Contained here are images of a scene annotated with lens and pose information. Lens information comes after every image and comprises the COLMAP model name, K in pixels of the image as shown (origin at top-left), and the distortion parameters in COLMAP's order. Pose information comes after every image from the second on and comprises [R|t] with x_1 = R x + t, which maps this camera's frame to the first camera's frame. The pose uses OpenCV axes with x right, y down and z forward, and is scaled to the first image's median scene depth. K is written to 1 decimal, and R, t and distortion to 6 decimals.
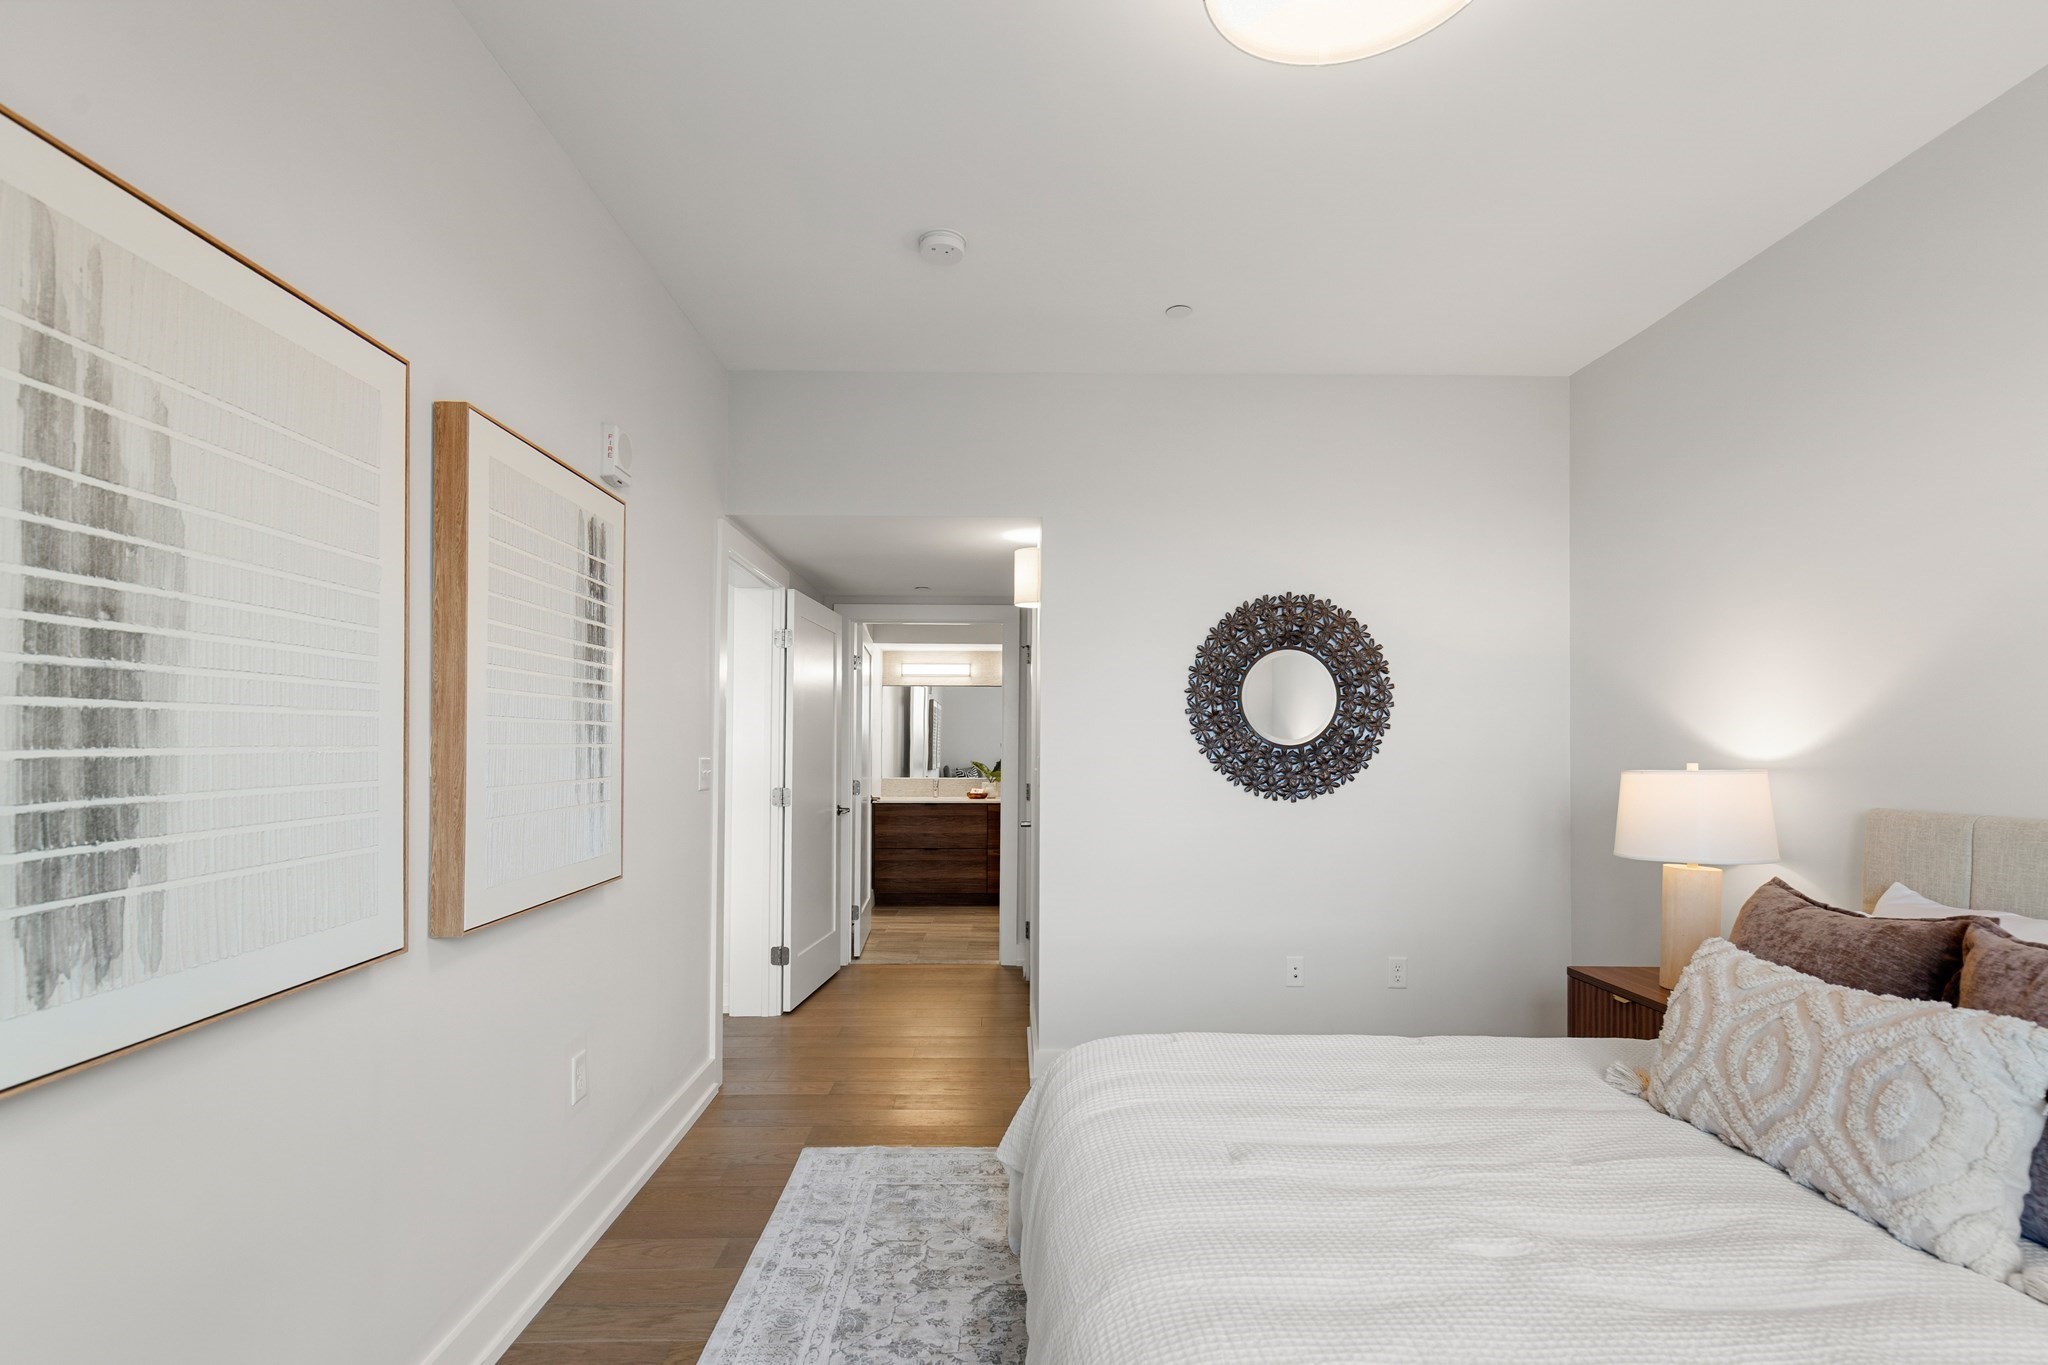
lens RADIAL K [[934.8, 0, 1024.4], [0, 934.8, 742.9], [0, 0, 1]] dist [0.000476, -0.000027]
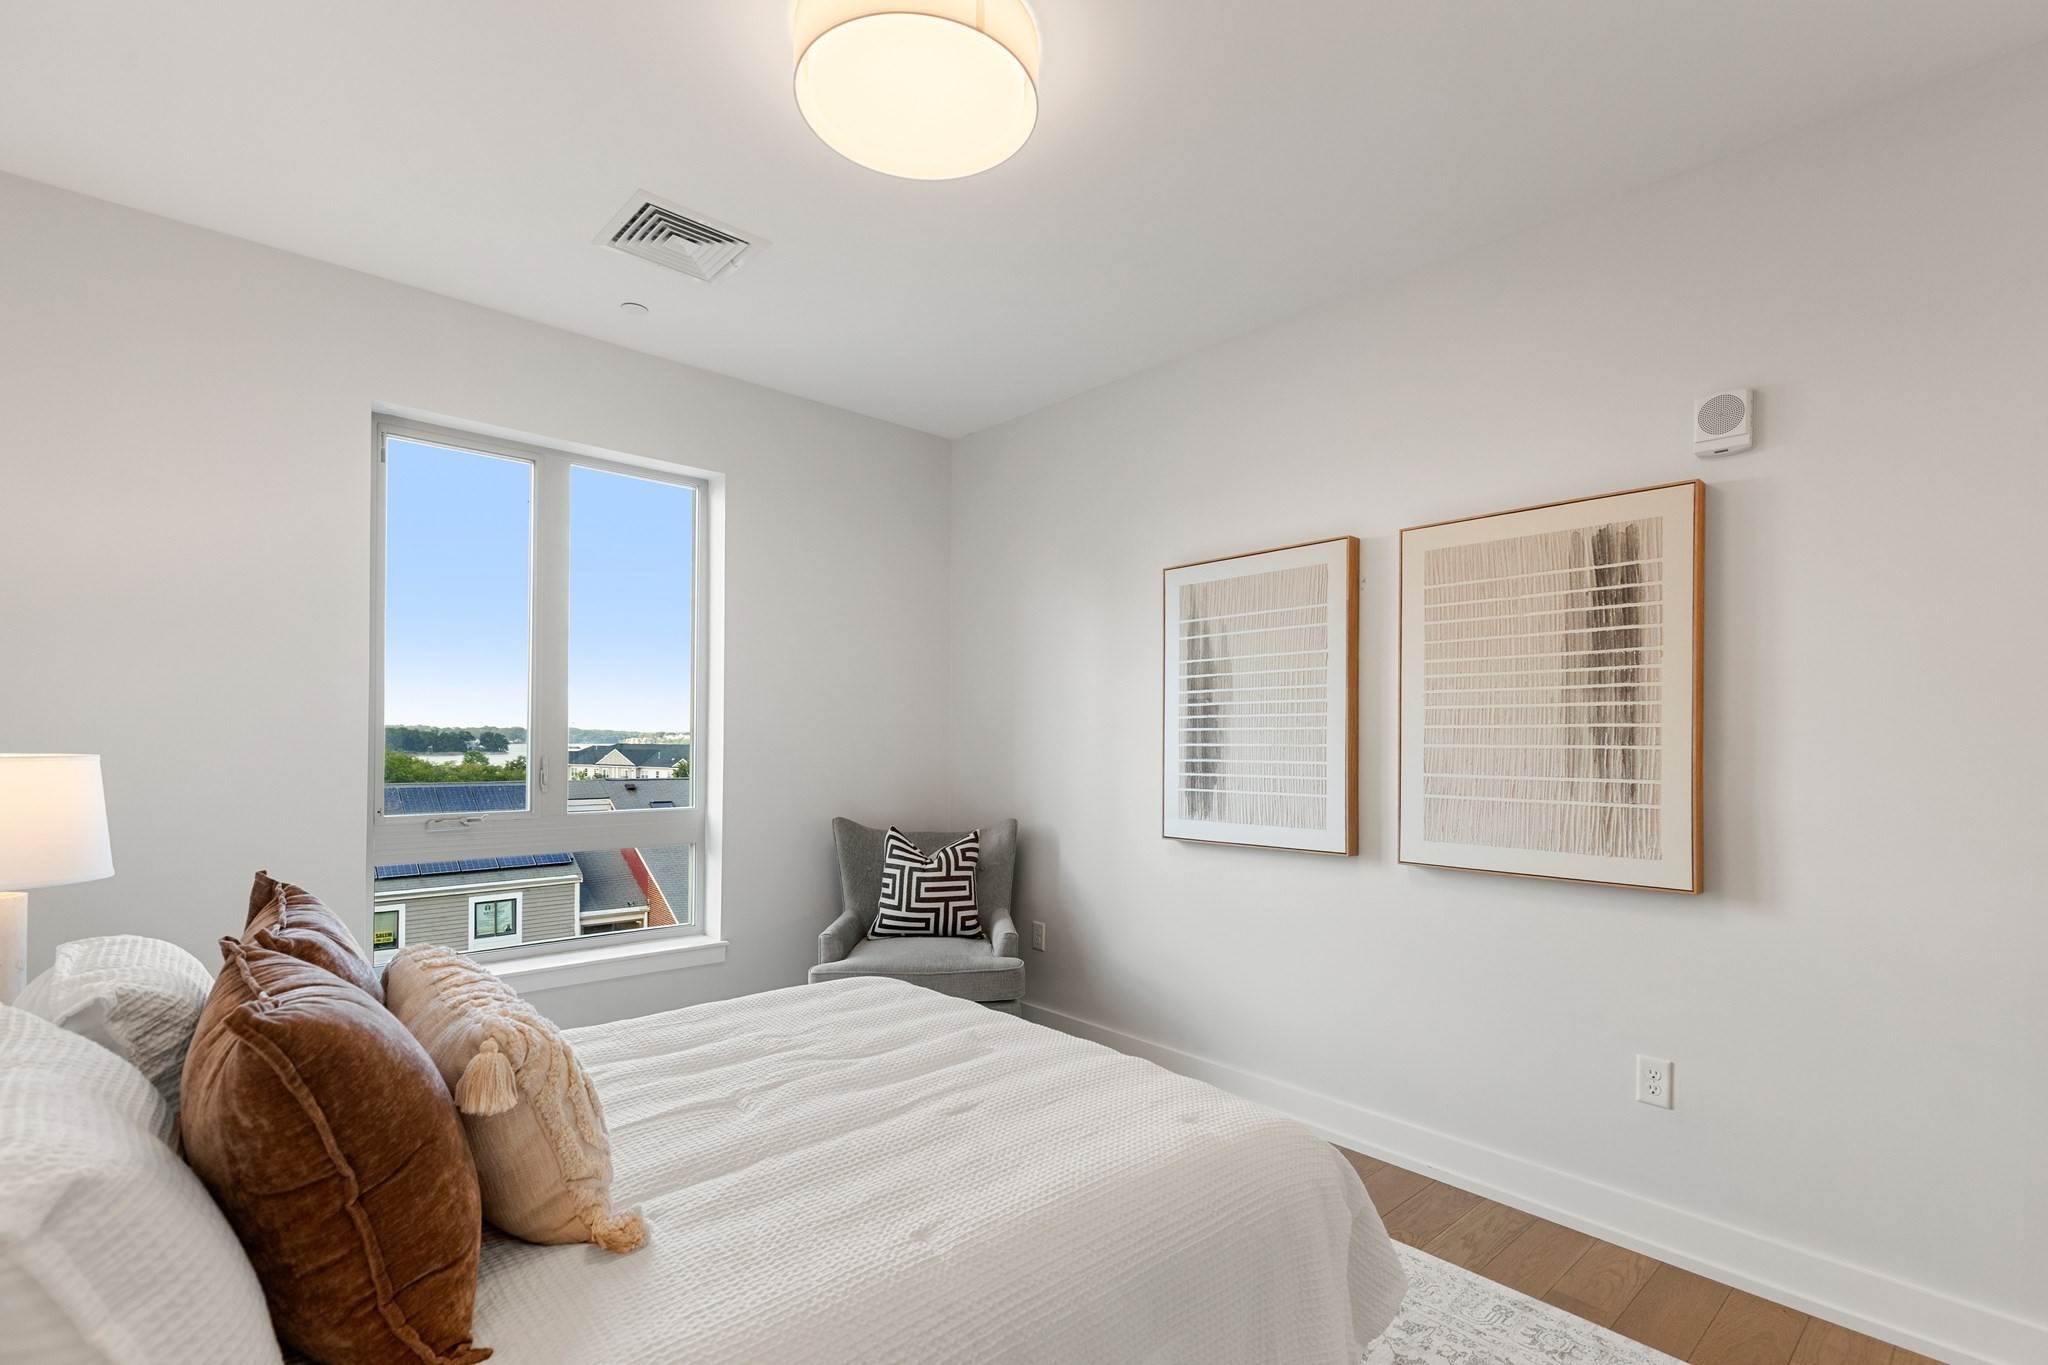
lens RADIAL K [[934.8, 0, 1024.4], [0, 934.8, 742.9], [0, 0, 1]] dist [0.000476, -0.000027]
pose [[-0.755321, -0.009636, -0.655284, 1.559261], [-0.011714, 0.999931, -0.001203, 0.015195], [0.655250, 0.006768, -0.755382, 2.998662]]
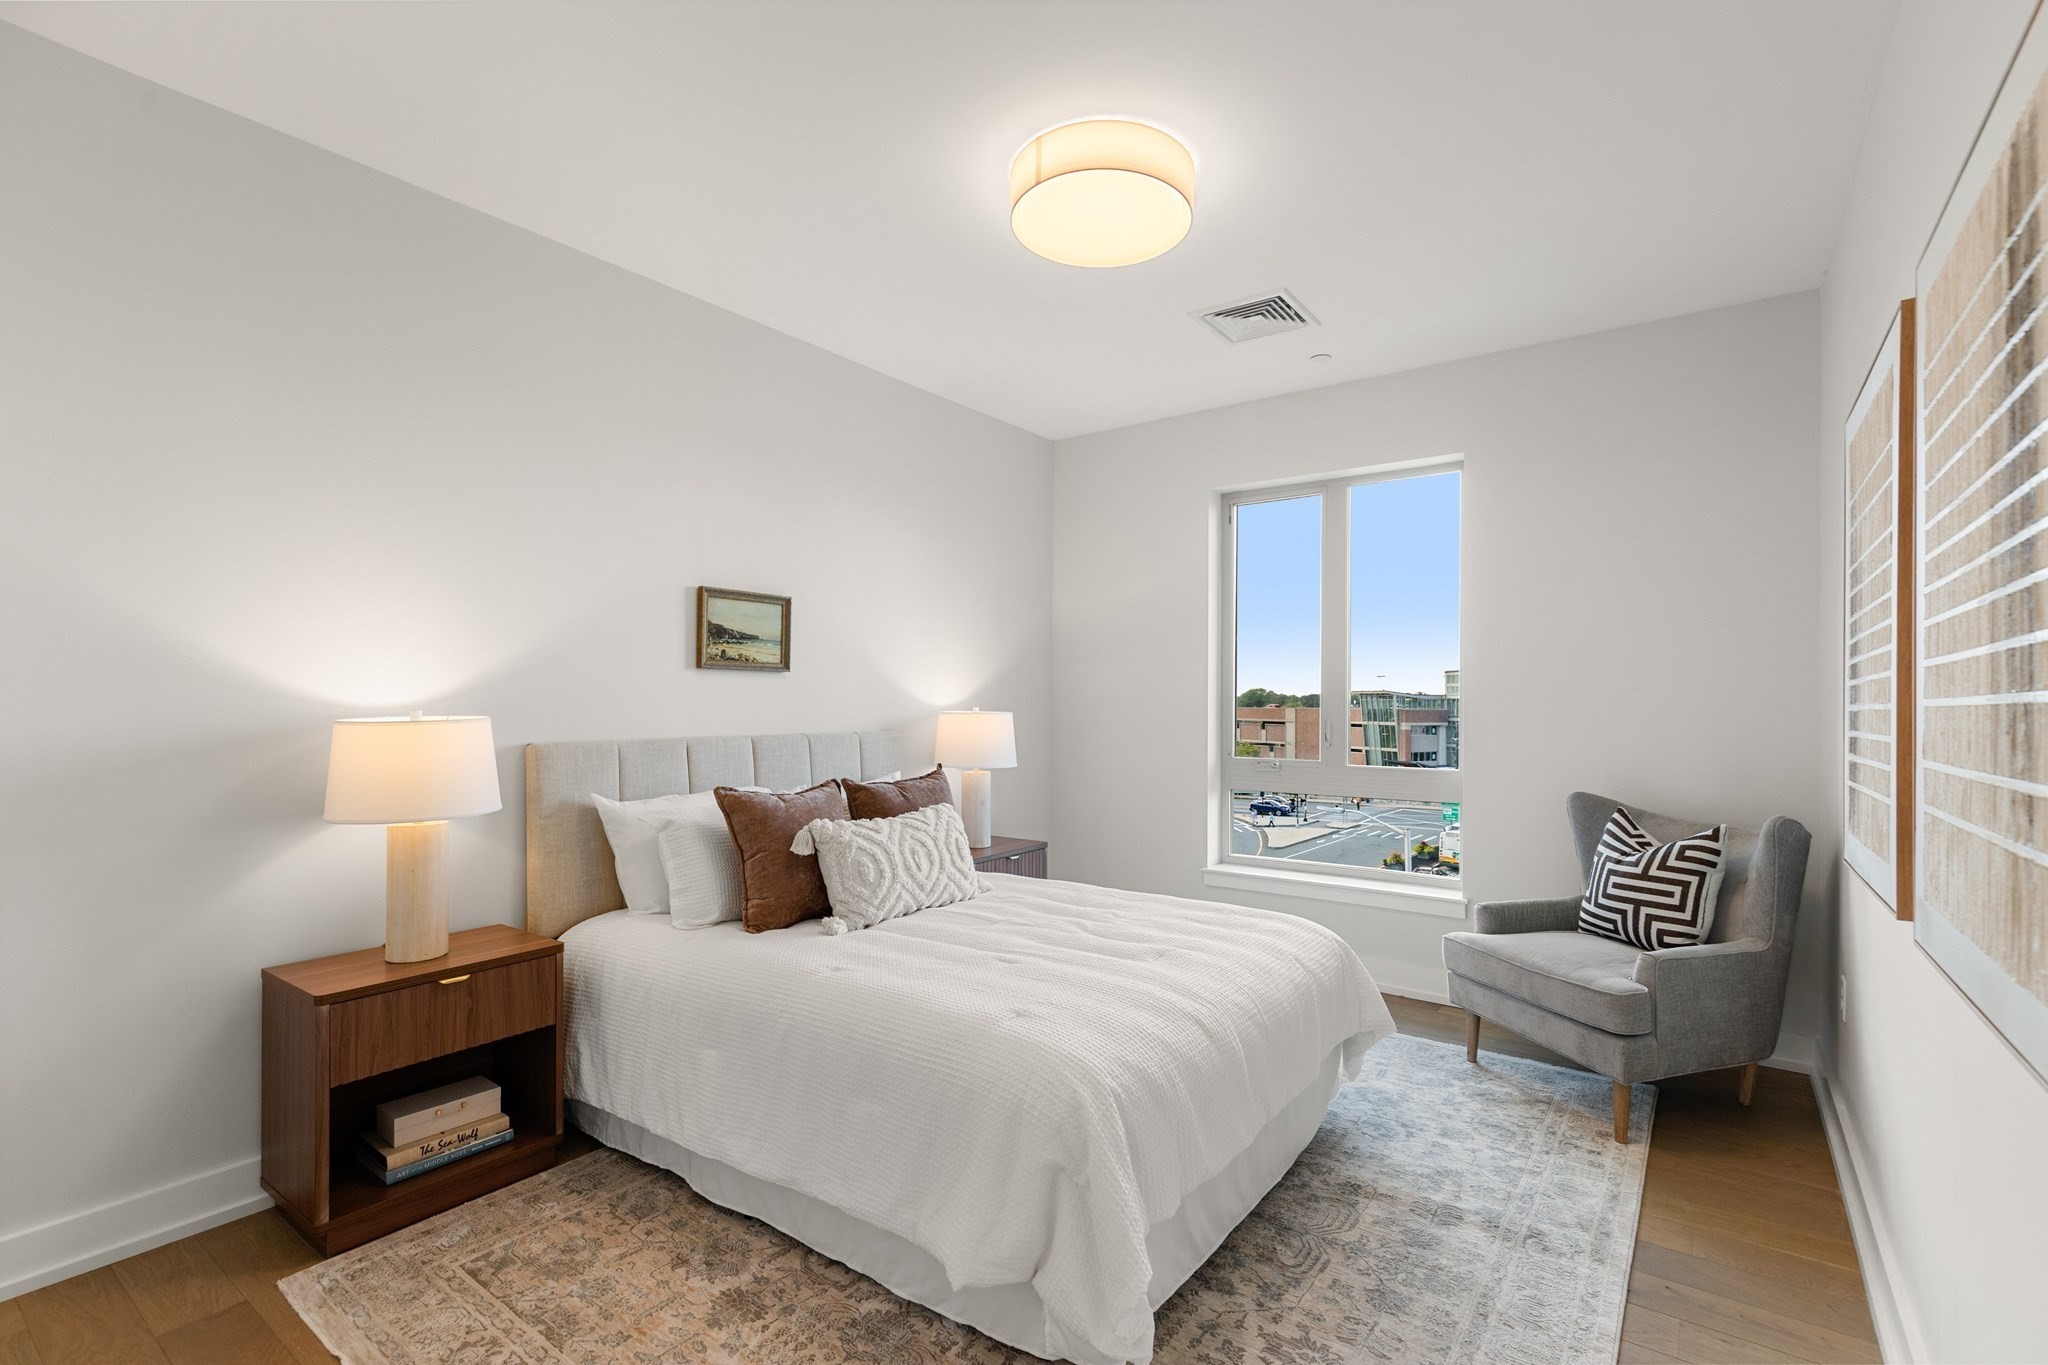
lens RADIAL K [[911.4, 0, 1081.7], [0, 911.4, 699.9], [0, 0, 1]] dist [0.000118, 0.000099]
pose [[-0.810083, -0.008514, 0.586253, -0.859715], [-0.011992, 0.999926, -0.002048, 0.013229], [-0.586192, -0.008690, -0.810125, 3.411789]]
